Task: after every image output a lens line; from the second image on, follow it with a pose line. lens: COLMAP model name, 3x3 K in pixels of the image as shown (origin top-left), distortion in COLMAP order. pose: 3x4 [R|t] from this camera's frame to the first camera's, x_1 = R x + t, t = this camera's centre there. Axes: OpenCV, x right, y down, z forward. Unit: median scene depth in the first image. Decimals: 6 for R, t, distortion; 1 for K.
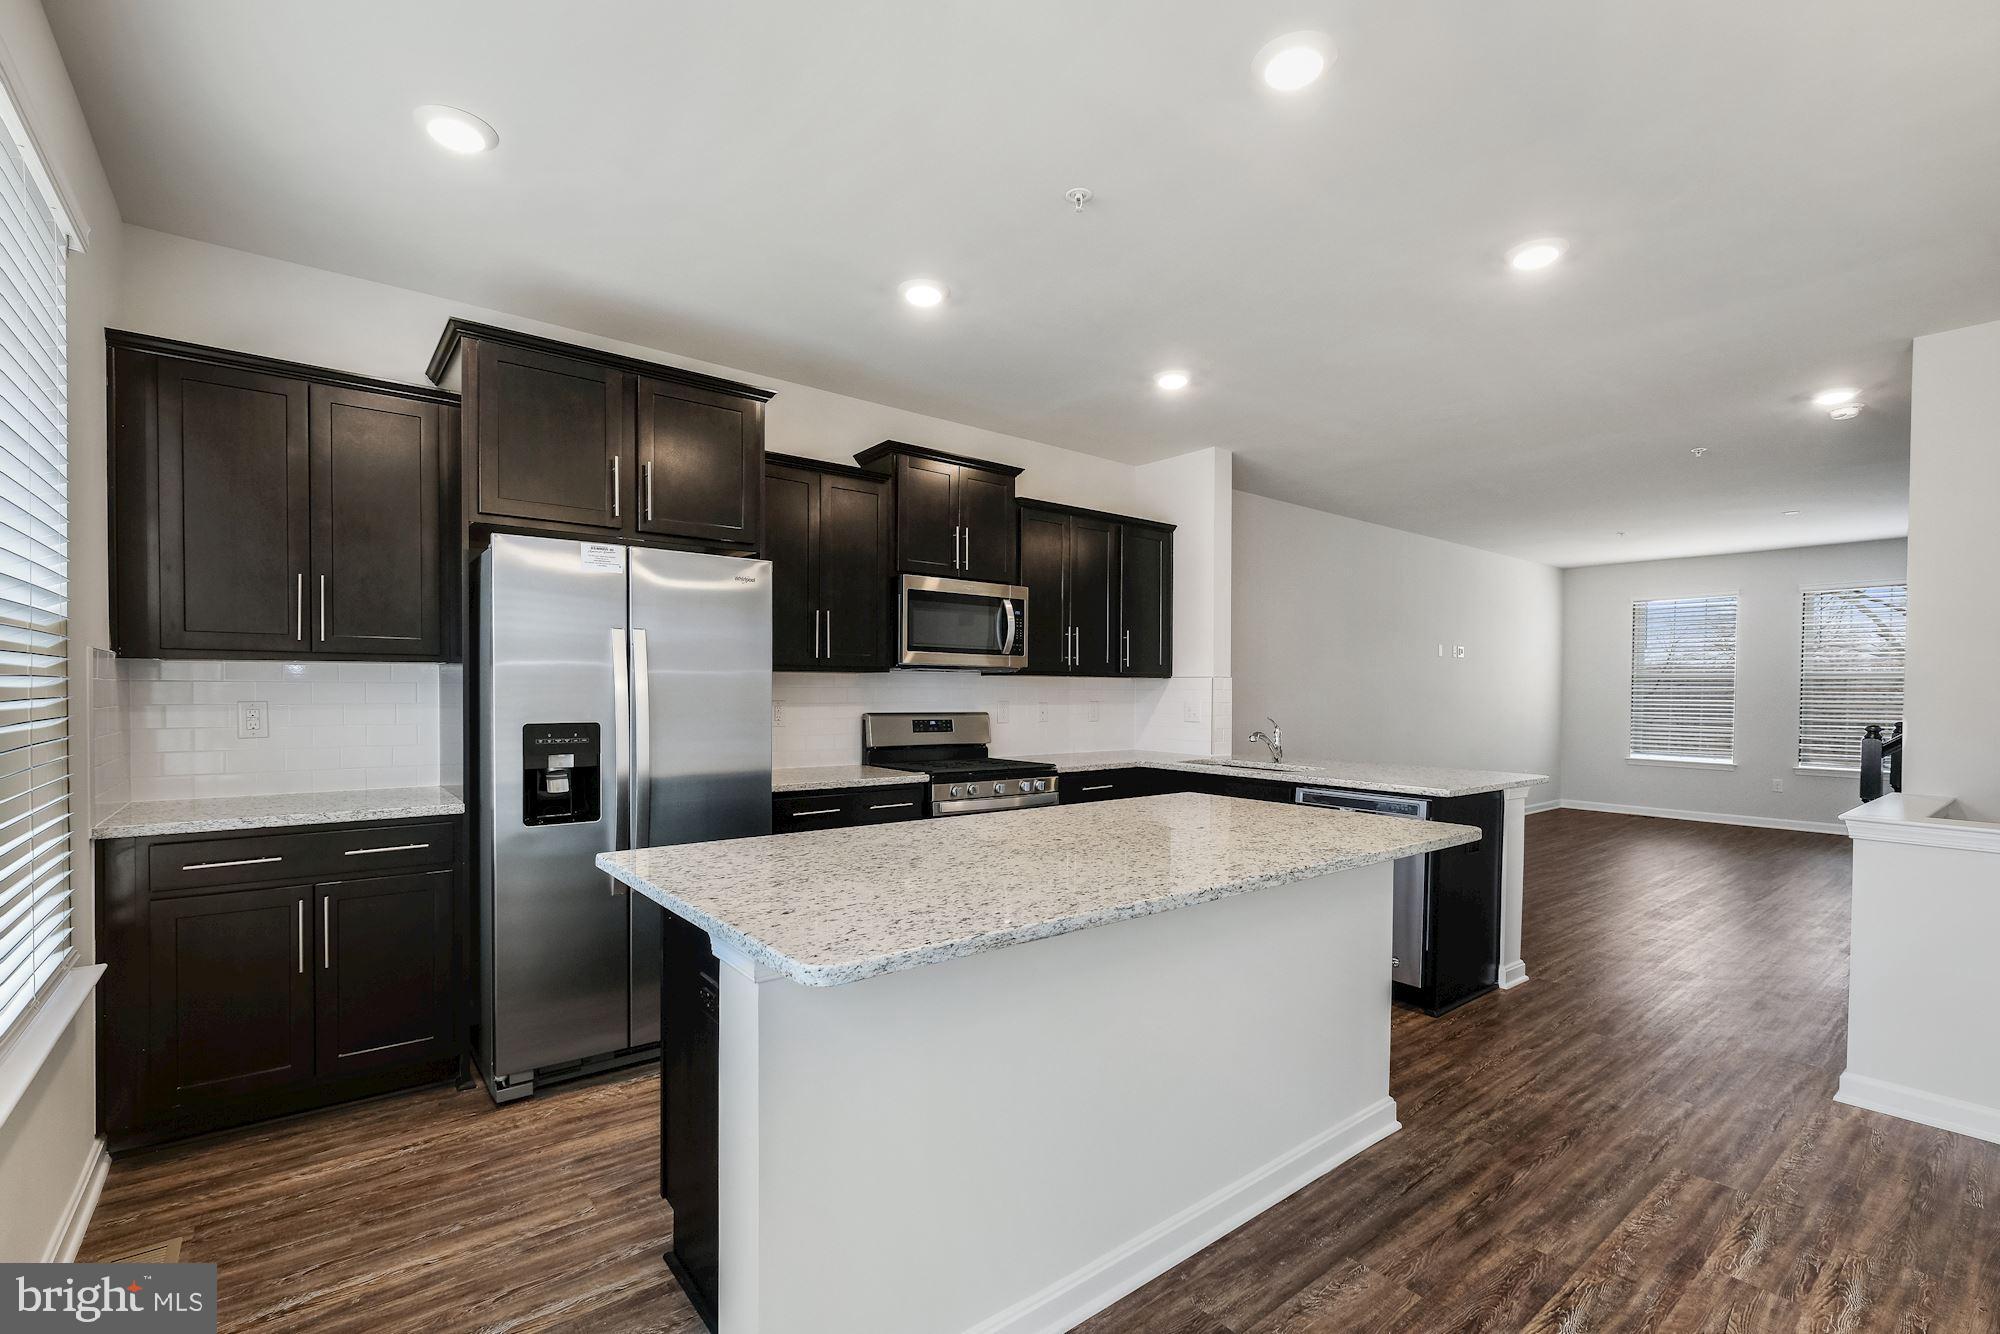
lens RADIAL K [[871.3, 0, 994.9], [0, 871.3, 719.1], [0, 0, 1]] dist [-0.008956, 0.001875]
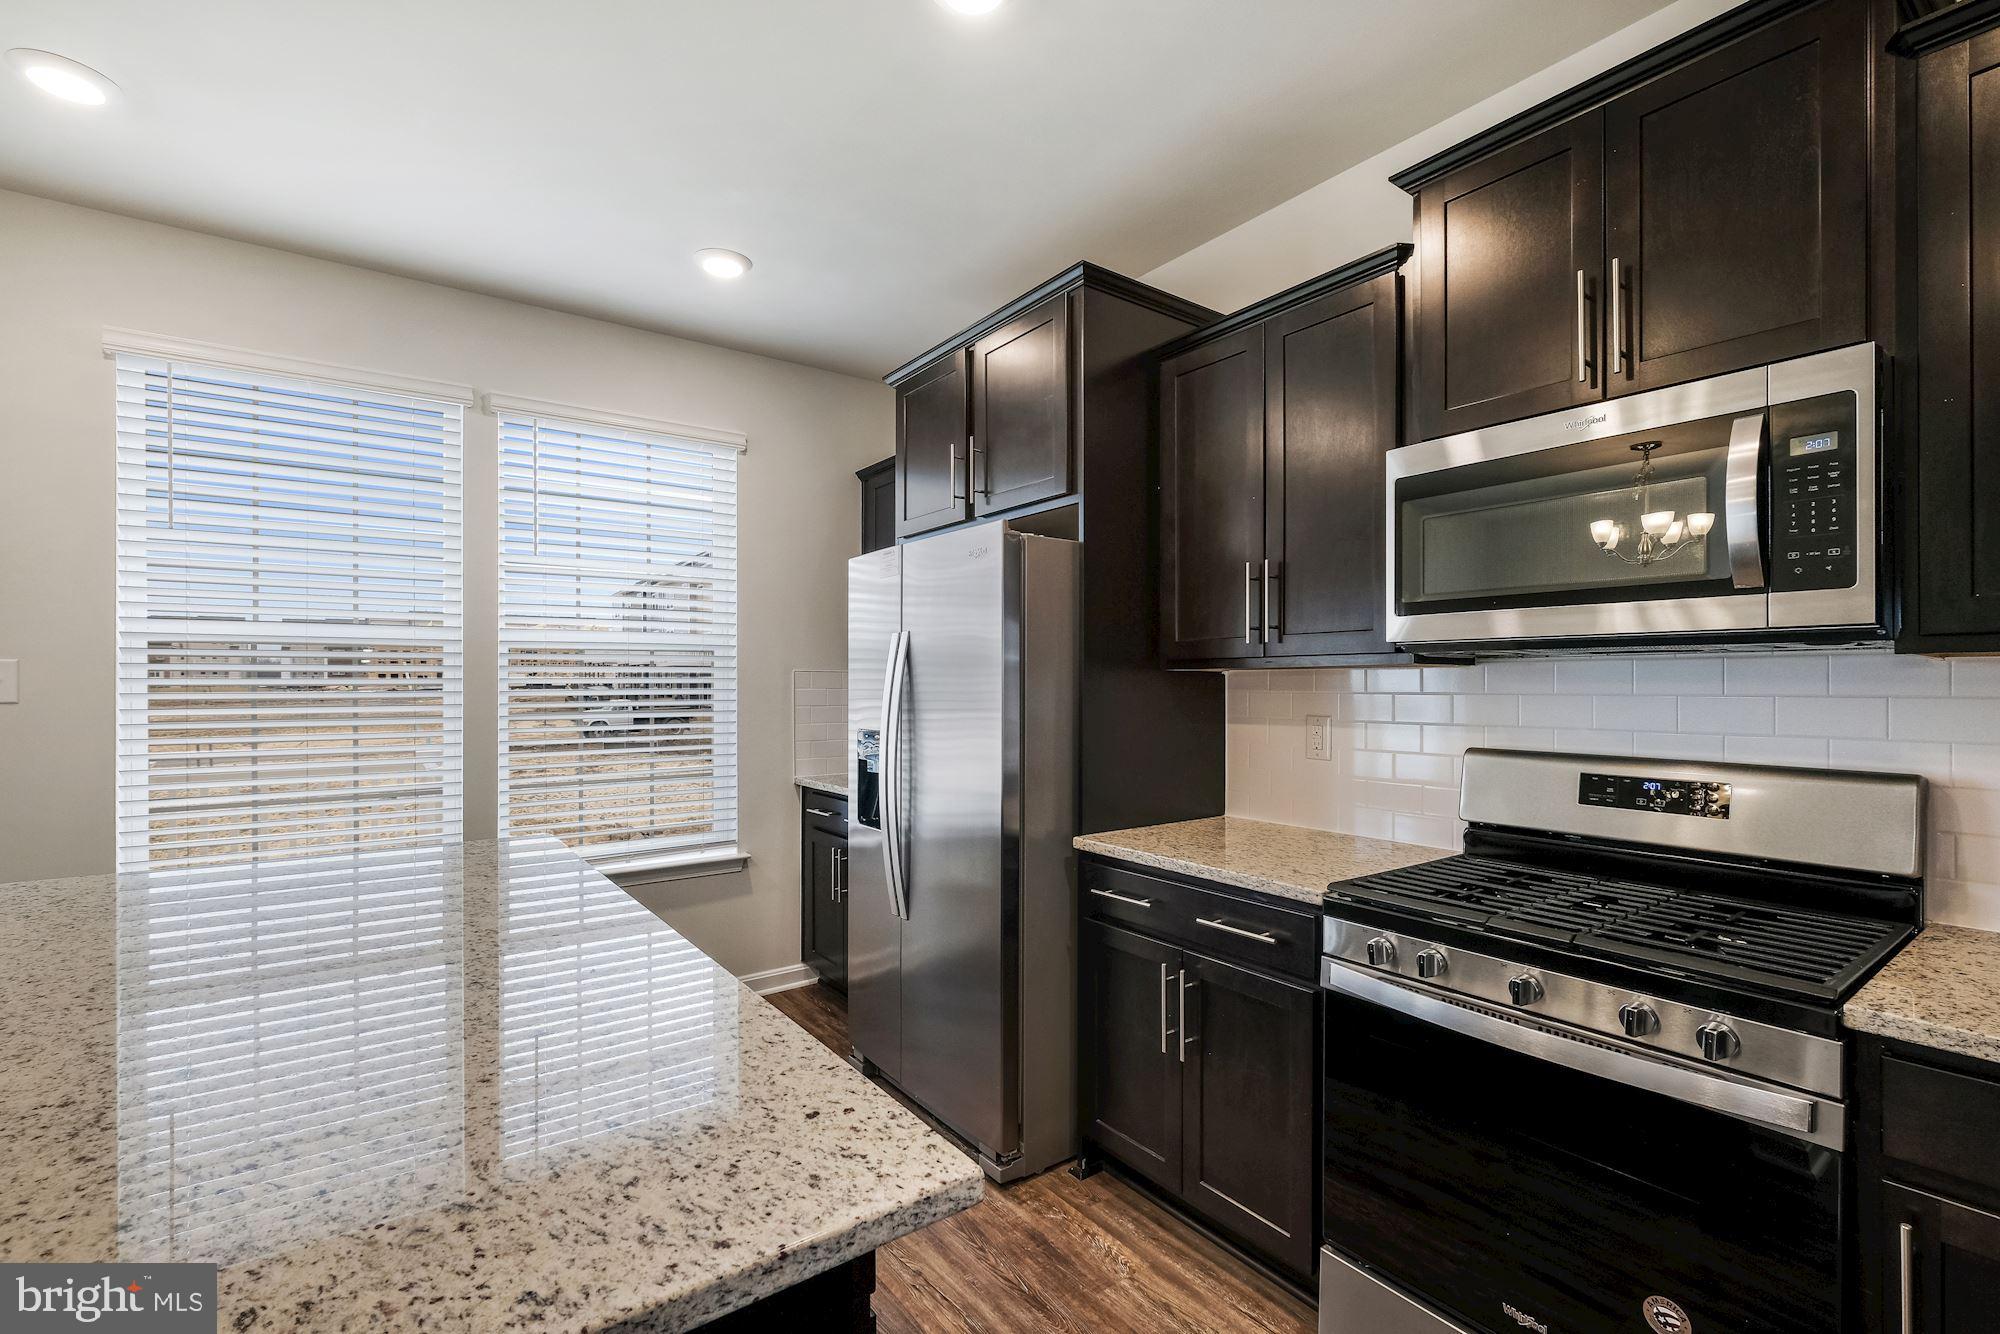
lens RADIAL K [[871.3, 0, 996.3], [0, 871.3, 683.9], [0, 0, 1]] dist [-0.008956, 0.001875]
pose [[-0.035442, -0.005353, -0.999357, 0.500718], [-0.031593, 0.999492, -0.004233, -0.046880], [0.998872, 0.031423, -0.035593, 1.121976]]
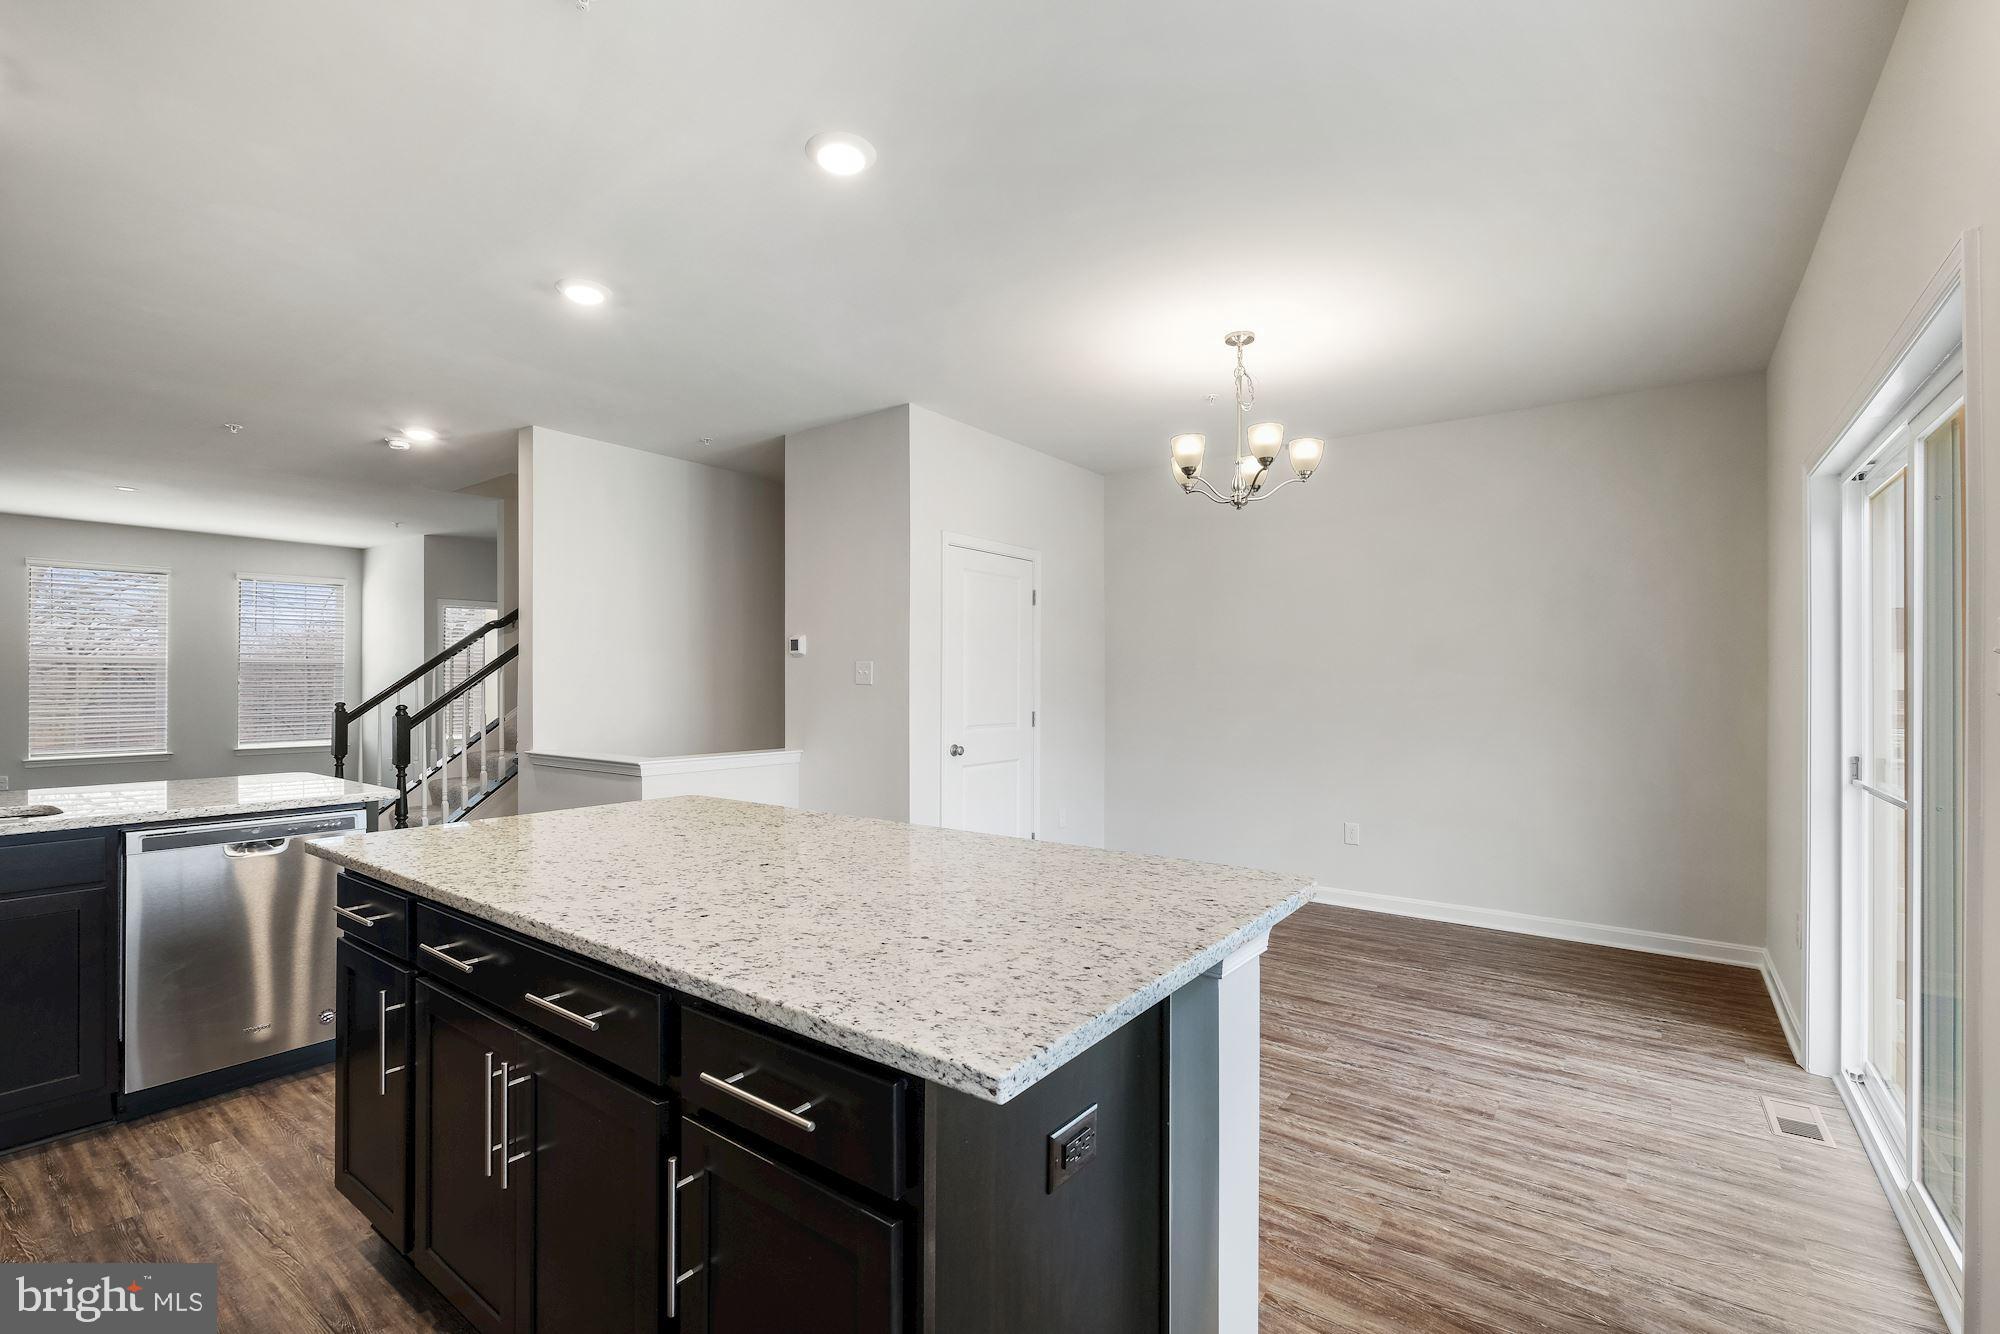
lens RADIAL K [[871.3, 0, 1003.0], [0, 871.3, 677.4], [0, 0, 1]] dist [-0.008956, 0.001875]
pose [[-0.263827, -0.003516, 0.964564, -0.586101], [0.028157, 0.999539, 0.011345, -0.031531], [-0.964159, 0.030152, -0.263606, 0.746183]]
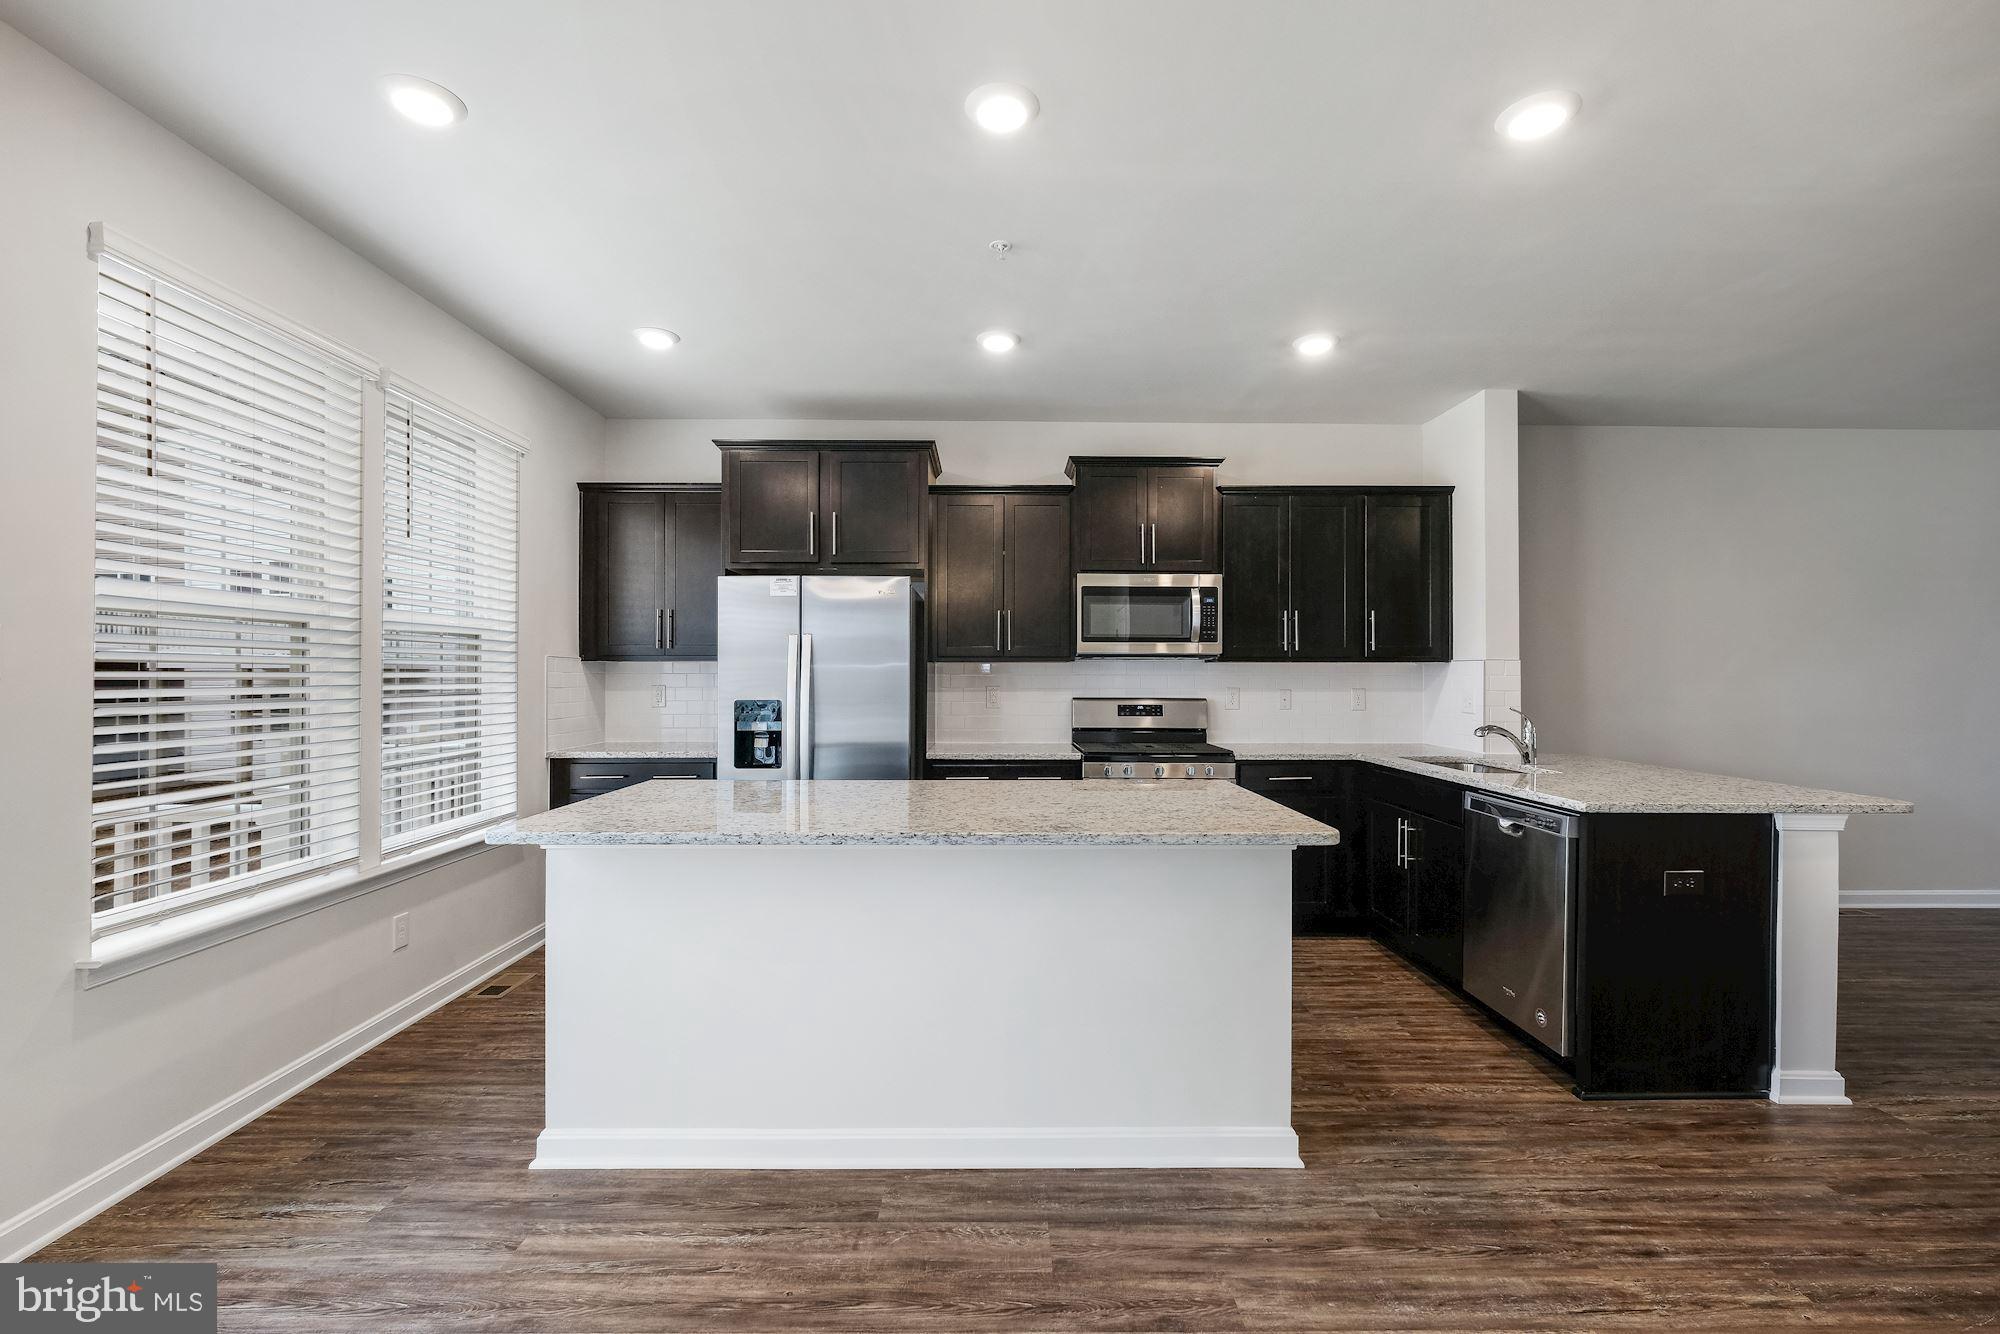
lens RADIAL K [[871.3, 0, 1003.5], [0, 871.3, 678.3], [0, 0, 1]] dist [-0.008956, 0.001875]
pose [[0.791874, -0.005149, -0.610663, 0.689948], [-0.015819, 0.999456, -0.028940, 0.002675], [0.610480, 0.032577, 0.791361, 0.089027]]
